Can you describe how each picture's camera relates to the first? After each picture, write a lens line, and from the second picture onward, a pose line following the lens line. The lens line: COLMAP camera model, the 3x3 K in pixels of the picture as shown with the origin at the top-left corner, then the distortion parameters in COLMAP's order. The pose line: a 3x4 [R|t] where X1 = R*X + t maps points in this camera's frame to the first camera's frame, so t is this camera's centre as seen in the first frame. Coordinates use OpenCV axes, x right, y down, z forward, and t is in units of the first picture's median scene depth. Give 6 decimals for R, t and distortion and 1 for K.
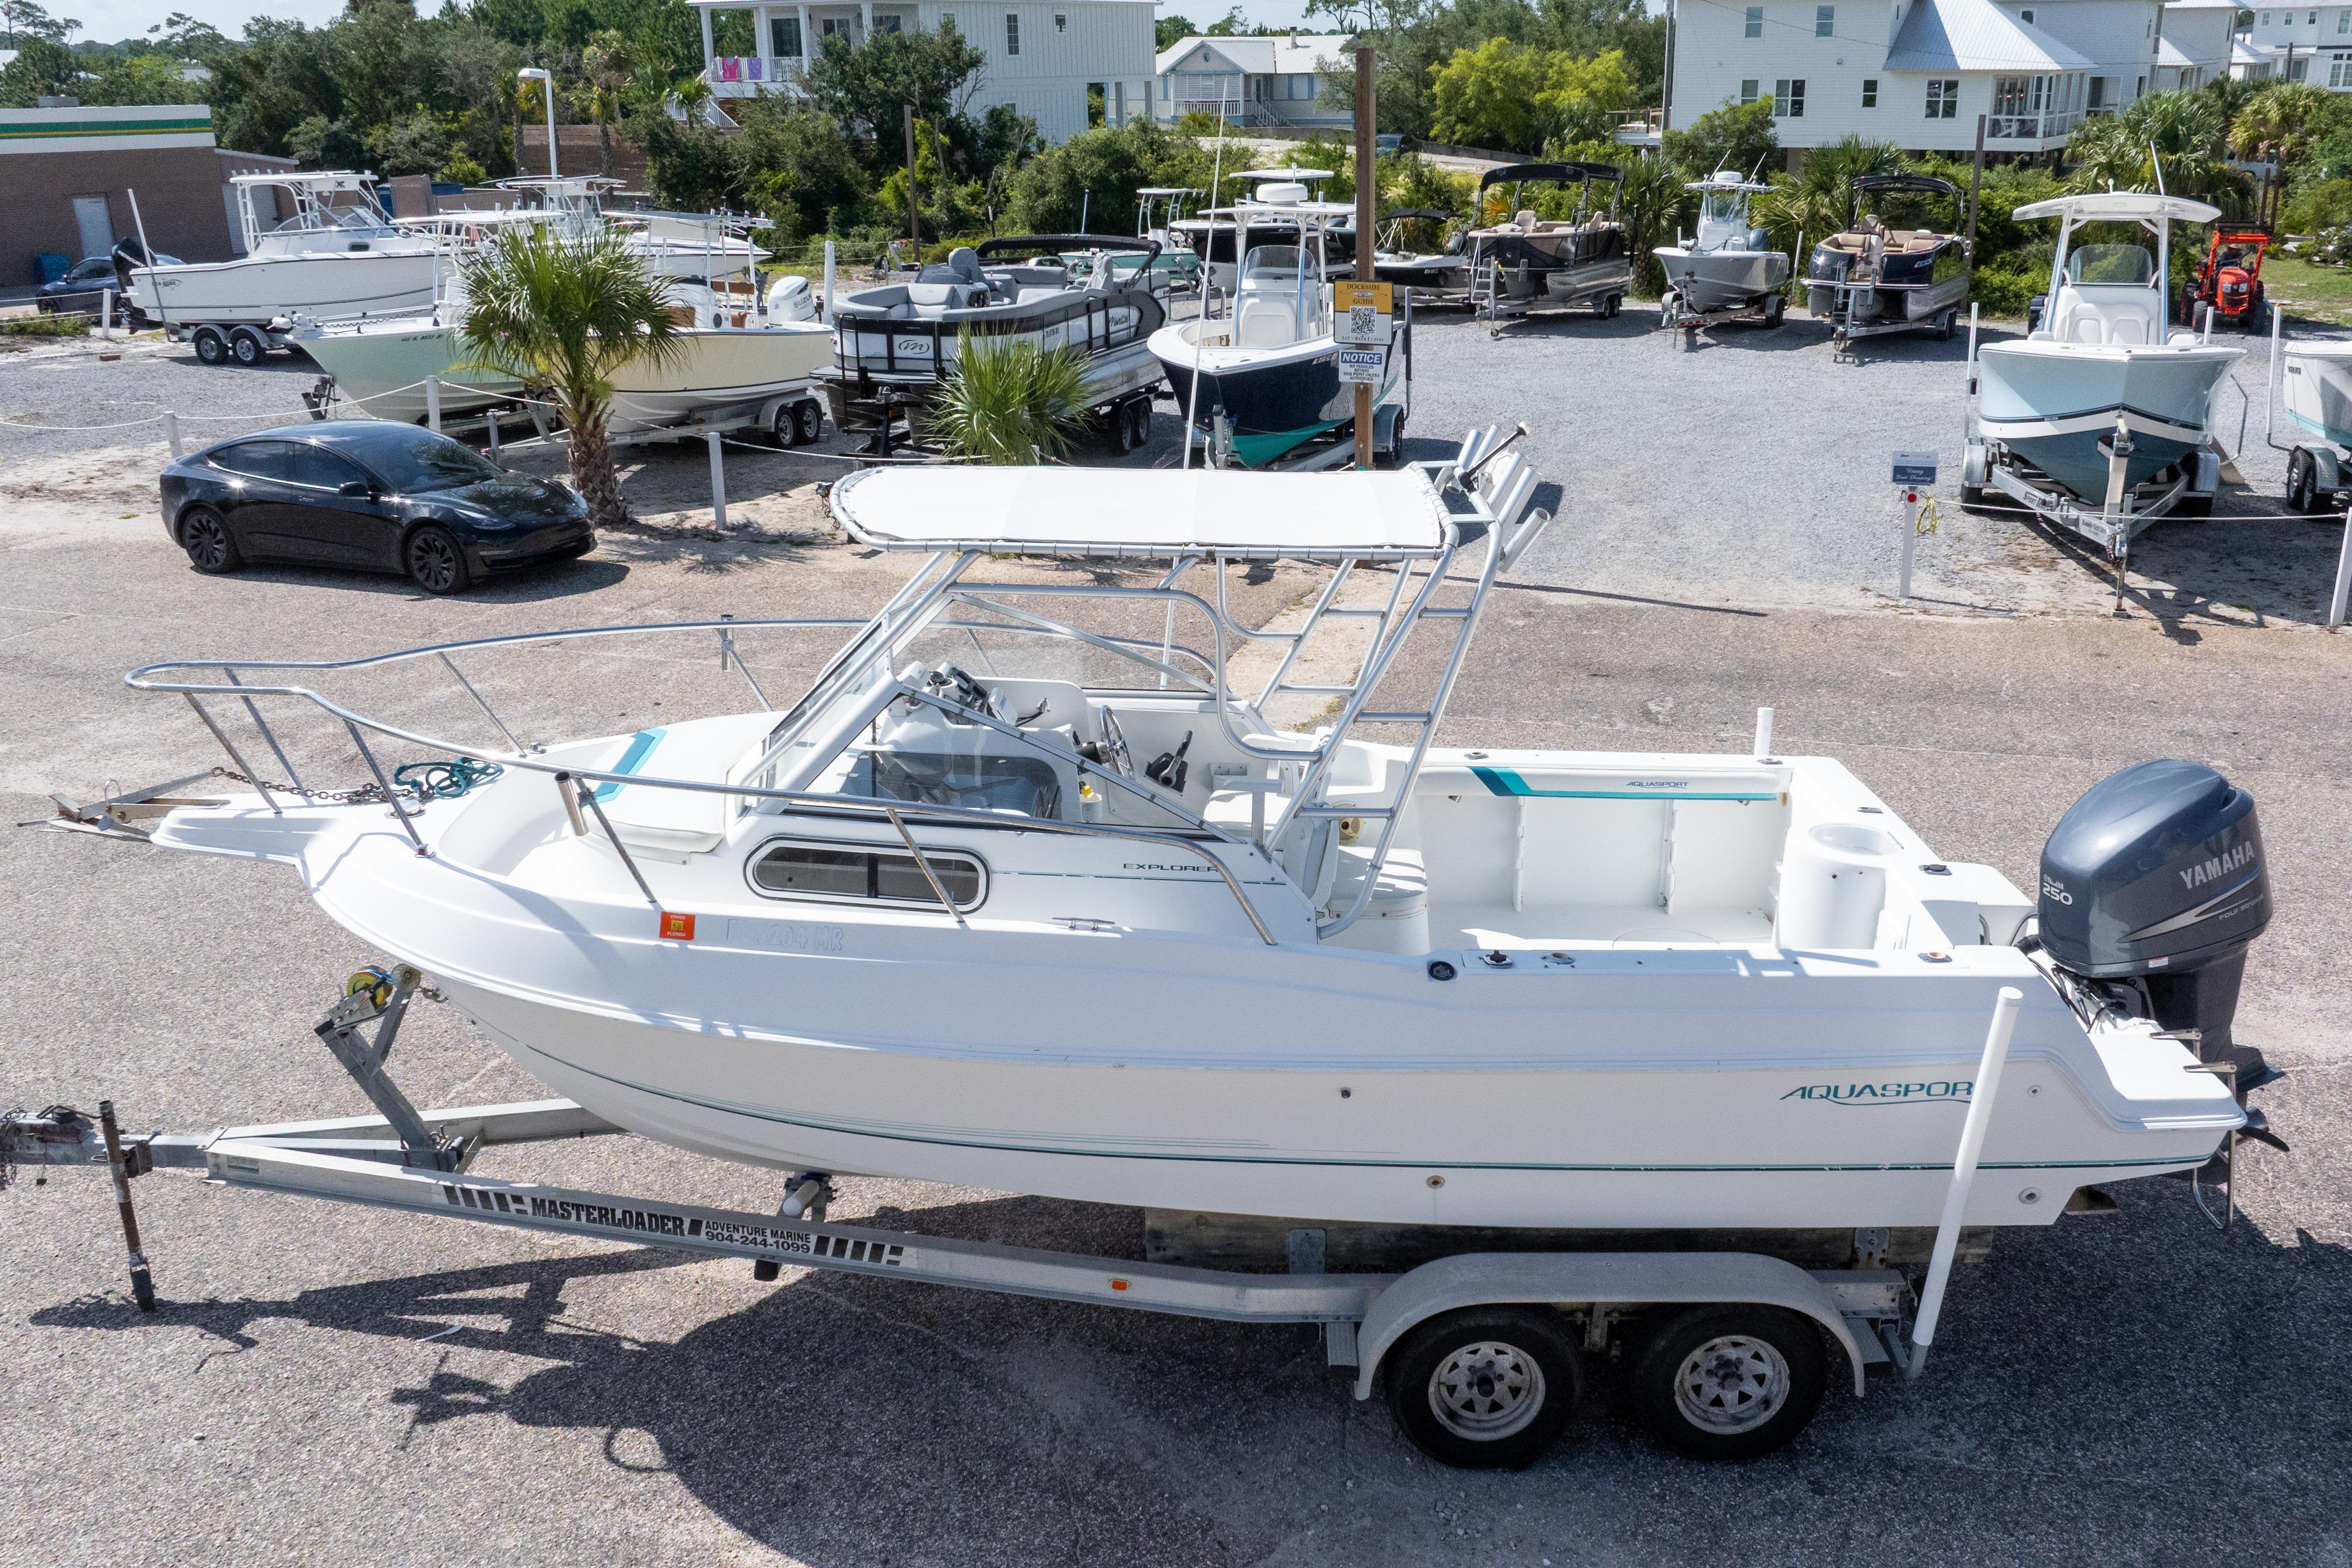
lens RADIAL K [[2017.7, 0, 1203.9], [0, 2017.7, 754.5], [0, 0, 1]] dist [-0.019947, -0.016904]
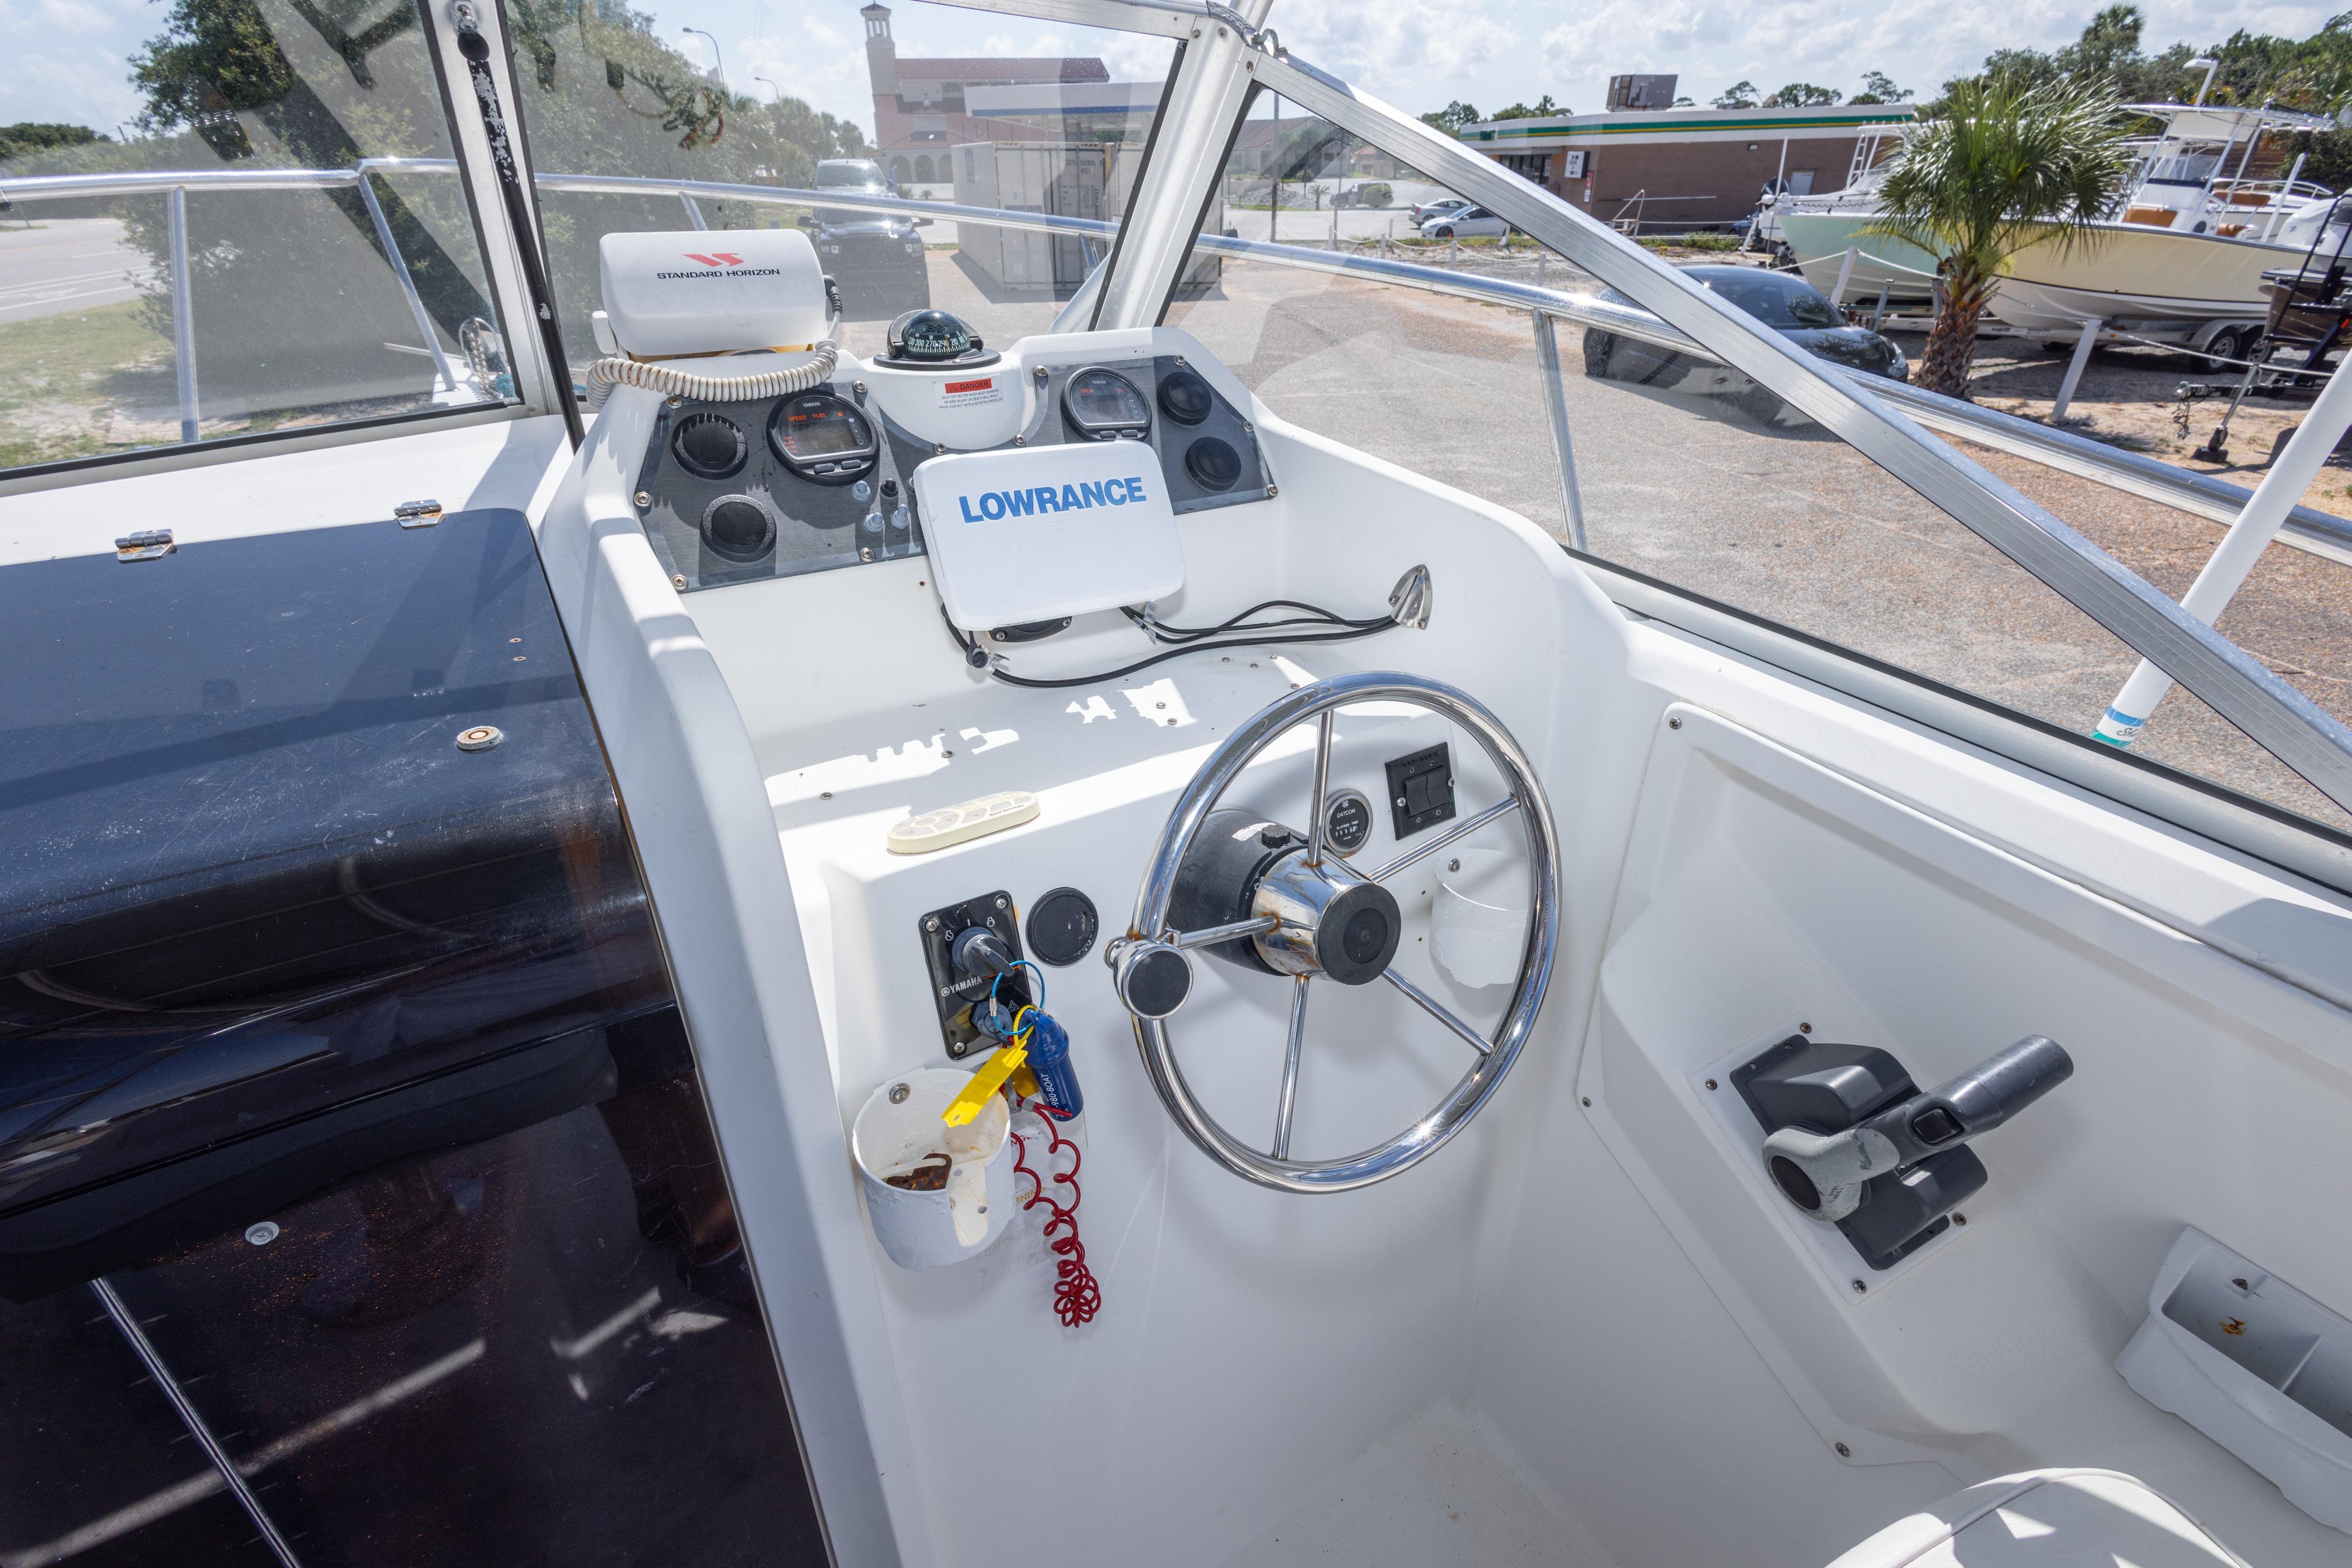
lens RADIAL K [[1076.7, 0, 1184.3], [0, 1076.7, 784.8], [0, 0, 1]] dist [0.013717, -0.005795]
pose [[0.534074, 0.431813, -0.726844, 0.009877], [-0.268227, 0.901853, 0.338696, -0.044722], [0.801760, 0.014070, 0.597480, 0.989173]]
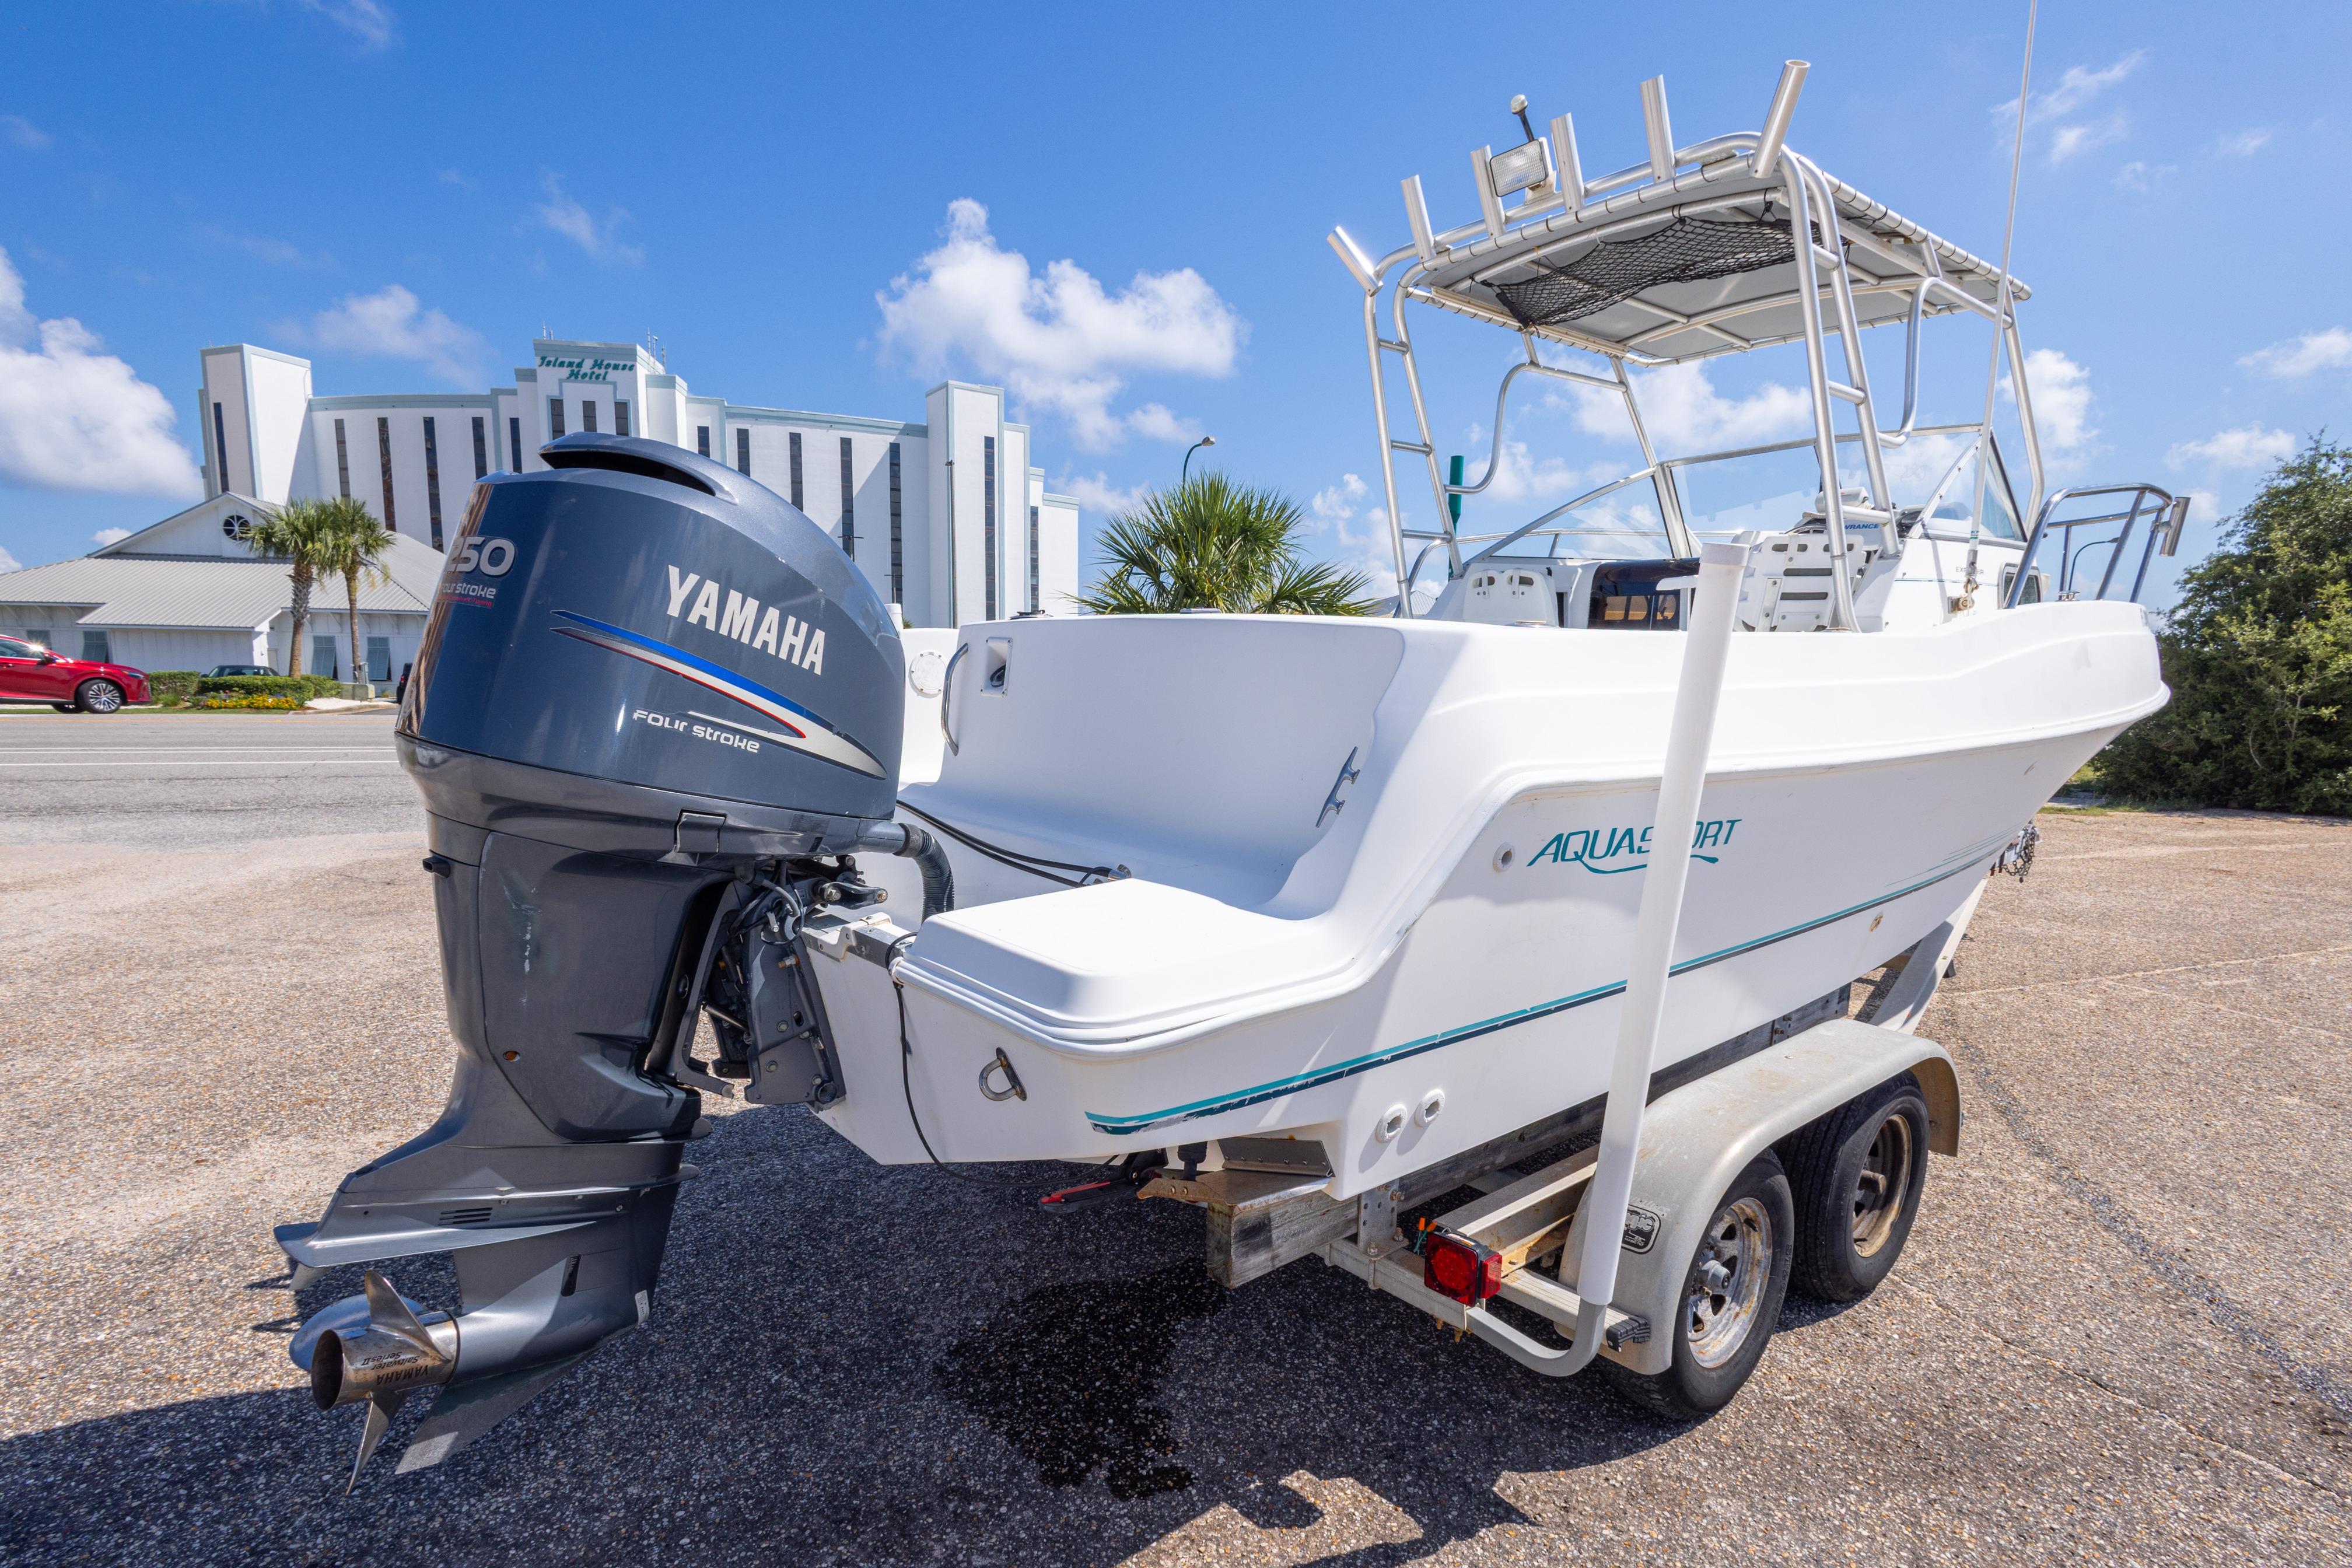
lens RADIAL K [[1153.3, 0, 1184.7], [0, 1153.3, 837.3], [0, 0, 1]] dist [0.010078, -0.003744]
pose [[-0.769625, 0.091063, -0.631969, 0.583177], [-0.206905, 0.900800, 0.381773, -0.039402], [0.604043, 0.424579, -0.674437, 1.326137]]
